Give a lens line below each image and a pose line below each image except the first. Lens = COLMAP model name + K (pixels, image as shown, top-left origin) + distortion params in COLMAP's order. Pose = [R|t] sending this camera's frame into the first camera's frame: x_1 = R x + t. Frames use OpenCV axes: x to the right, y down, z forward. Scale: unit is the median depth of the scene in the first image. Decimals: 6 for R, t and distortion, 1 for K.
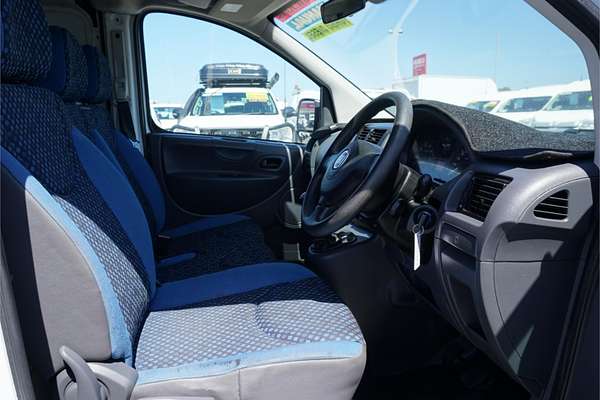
lens RADIAL K [[451.5, 0, 299.5], [0, 451.5, 201.8], [0, 0, 1]] dist [0.000044, 0.000964]
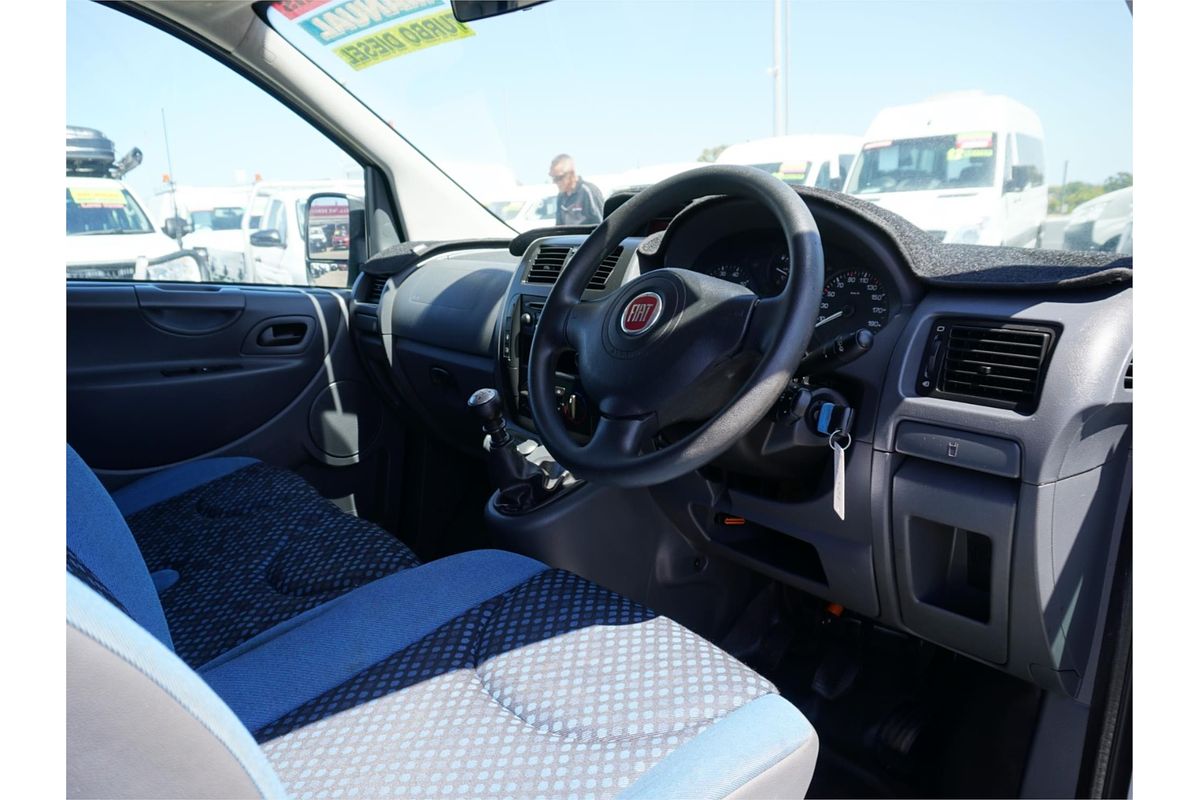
lens RADIAL K [[770.3, 0, 597.5], [0, 770.3, 398.7], [0, 0, 1]] dist [-0.008754, -0.001955]
pose [[0.871493, -0.127552, 0.473530, -0.163091], [0.114896, 0.991815, 0.055704, -0.027235], [-0.476760, 0.005861, 0.879014, 0.164371]]
